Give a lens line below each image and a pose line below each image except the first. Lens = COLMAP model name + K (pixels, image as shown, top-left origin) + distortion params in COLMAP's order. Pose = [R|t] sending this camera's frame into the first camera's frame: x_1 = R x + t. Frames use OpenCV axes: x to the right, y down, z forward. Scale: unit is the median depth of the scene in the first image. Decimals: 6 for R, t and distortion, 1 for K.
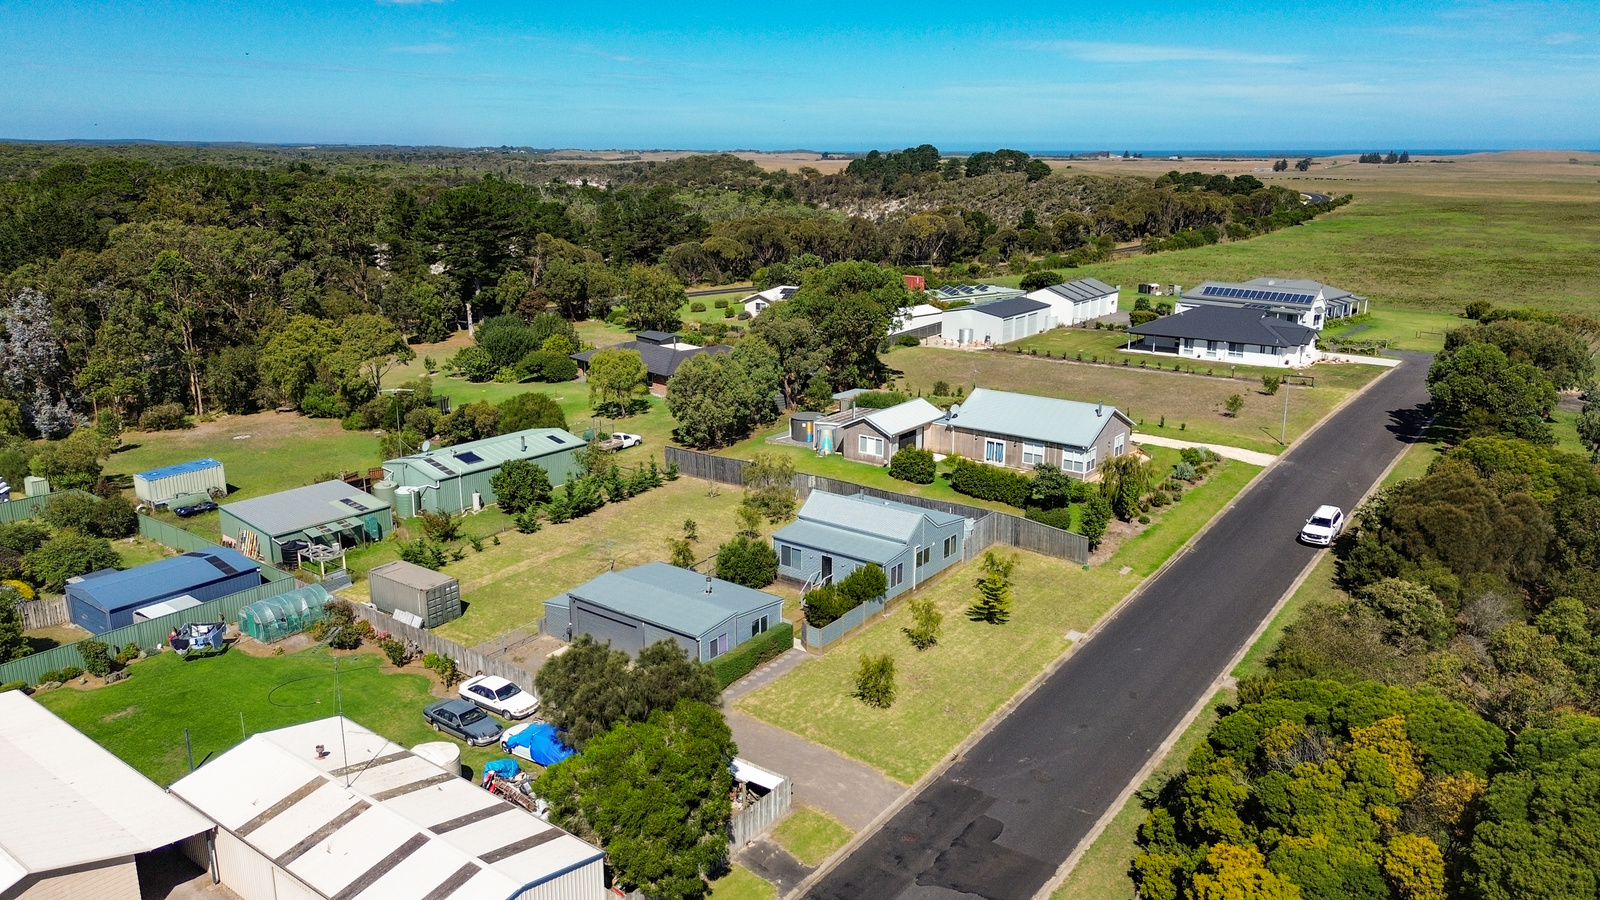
lens RADIAL K [[1132.3, 0, 799.1], [0, 1132.3, 446.6], [0, 0, 1]] dist [0.052869, -0.058022]
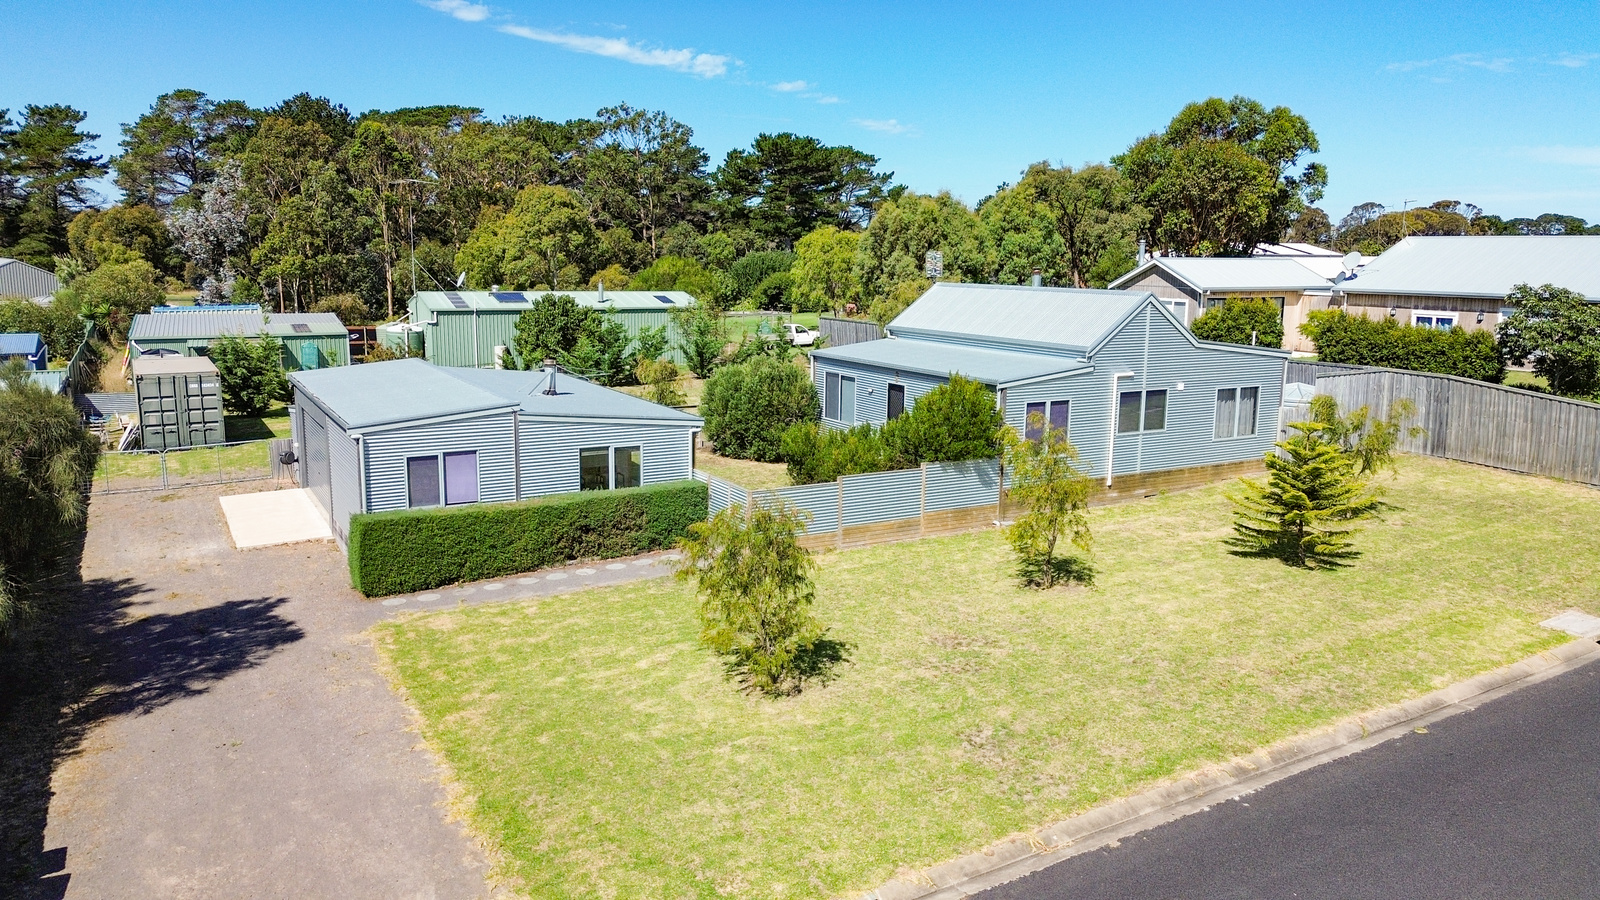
lens RADIAL K [[1132.3, 0, 804.5], [0, 1132.3, 458.1], [0, 0, 1]] dist [0.052869, -0.058022]
pose [[0.920730, 0.082562, -0.381365, 0.152399], [-0.112864, 0.991931, -0.057744, 0.149978], [0.373520, 0.096209, 0.922619, 0.590978]]
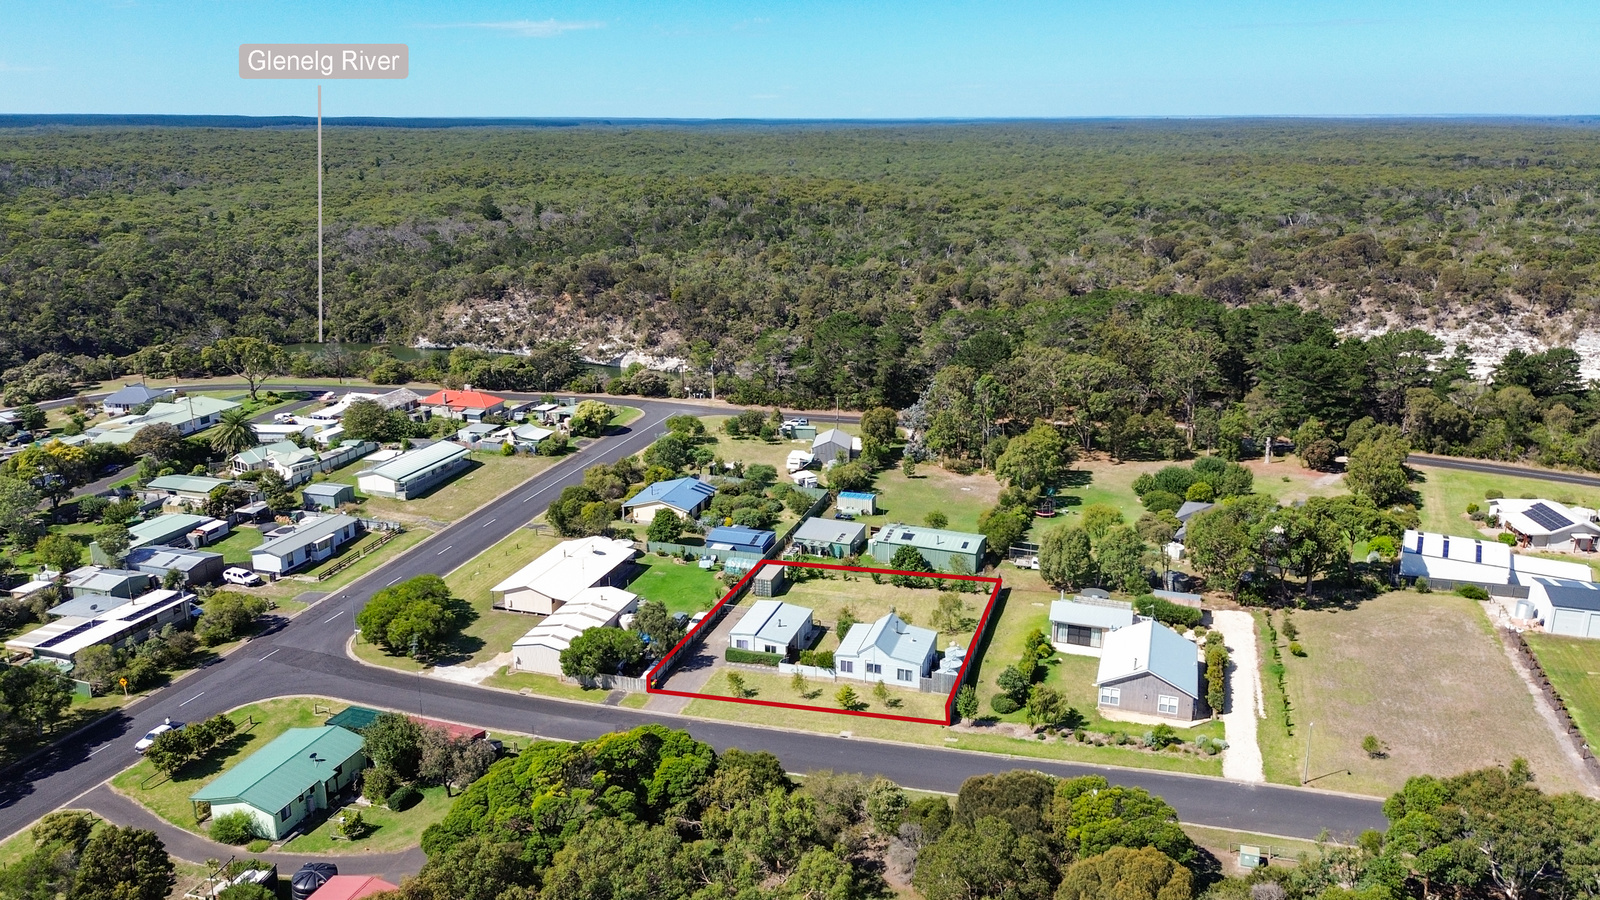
lens RADIAL K [[1132.3, 0, 806.3], [0, 1132.3, 445.6], [0, 0, 1]] dist [0.052869, -0.058022]
pose [[0.339106, 0.251789, -0.906427, 1.558680], [-0.244342, 0.954023, 0.173599, -0.502536], [0.908462, 0.162610, 0.385038, 0.179661]]
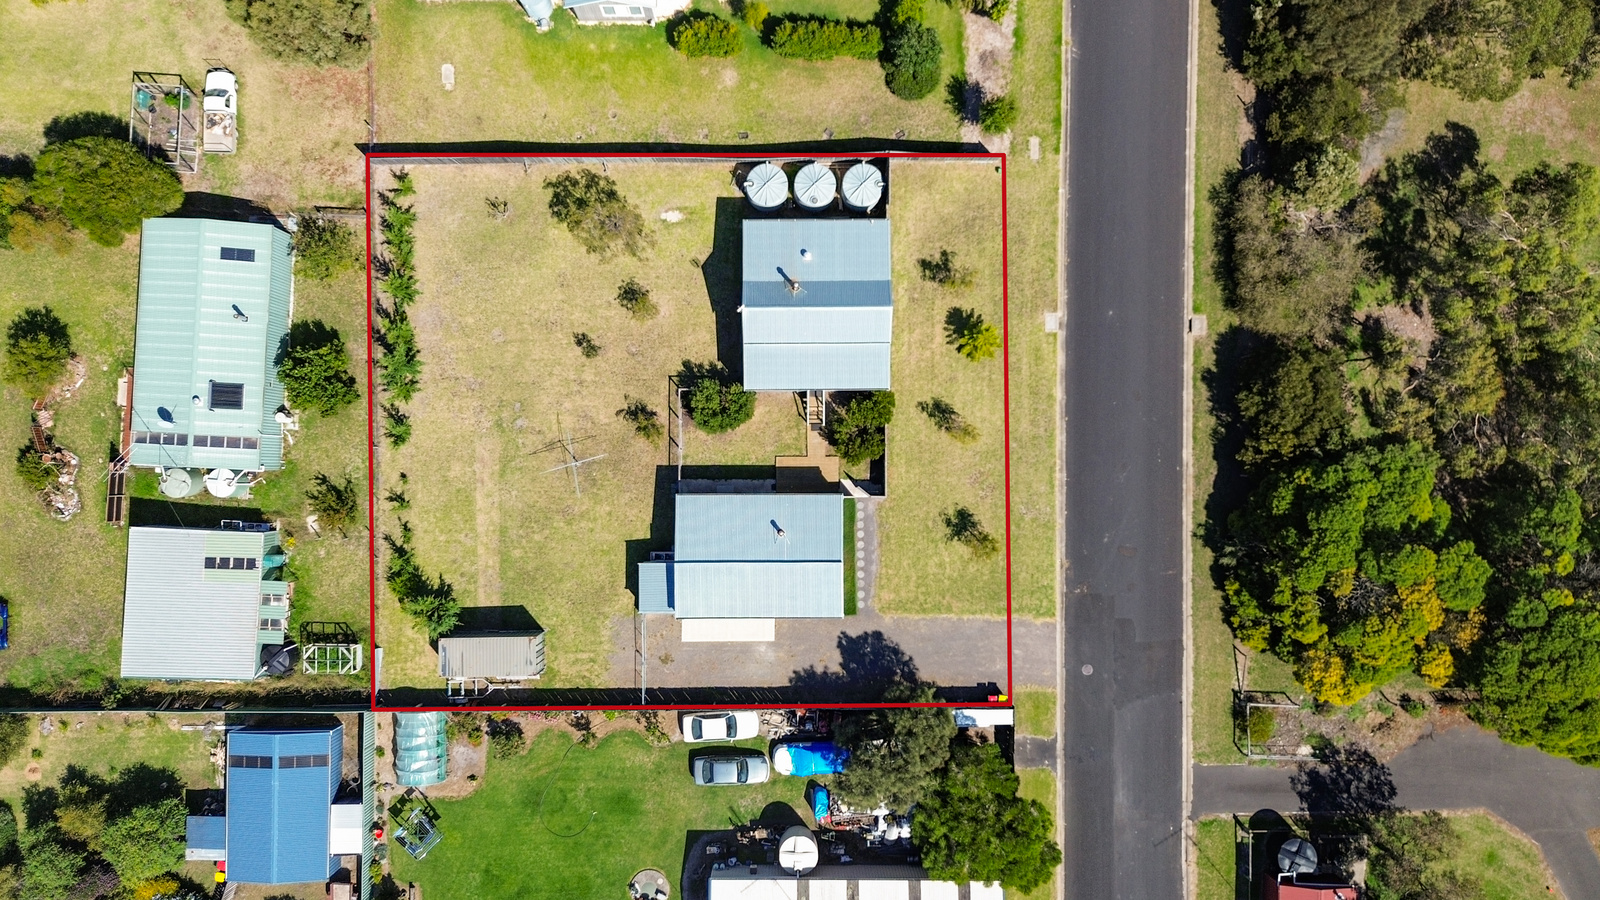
lens RADIAL K [[1132.3, 0, 795.8], [0, 1132.3, 458.6], [0, 0, 1]] dist [0.052869, -0.058022]
pose [[0.794549, -0.607186, -0.004144, -0.020030], [0.164428, 0.208588, 0.964082, -0.798487], [-0.584513, -0.766692, 0.265572, 0.697076]]
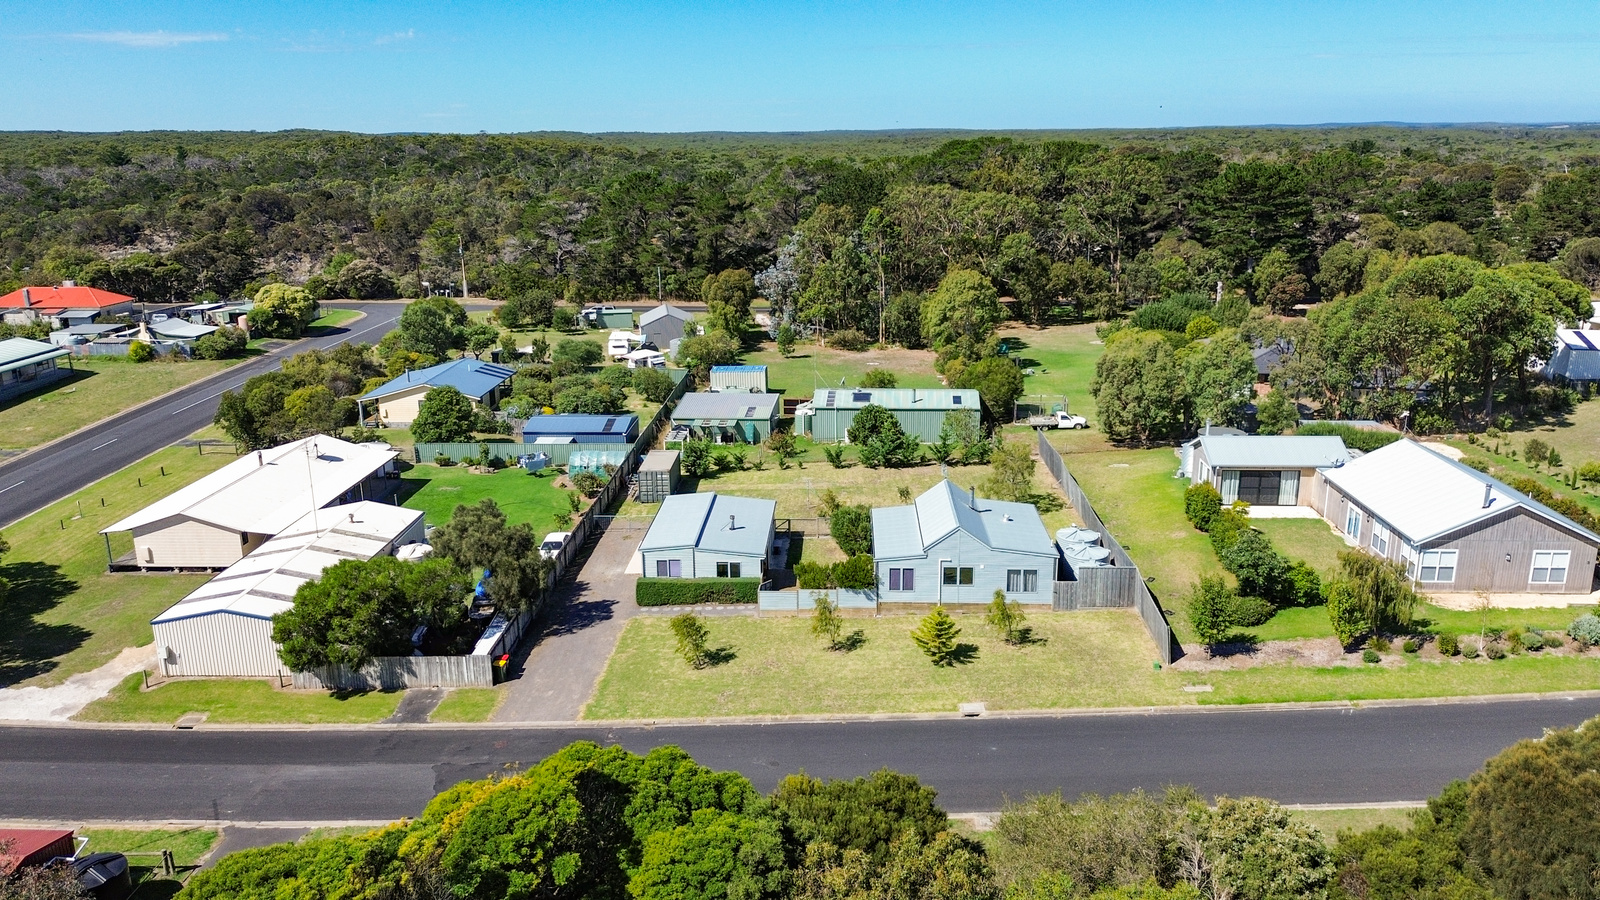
lens RADIAL K [[1132.3, 0, 801.1], [0, 1132.3, 450.7], [0, 0, 1]] dist [0.052869, -0.058022]
pose [[0.568371, 0.214589, -0.794296, 0.704832], [-0.200705, 0.972387, 0.119084, -0.073446], [0.797917, 0.091735, 0.595746, 0.378218]]
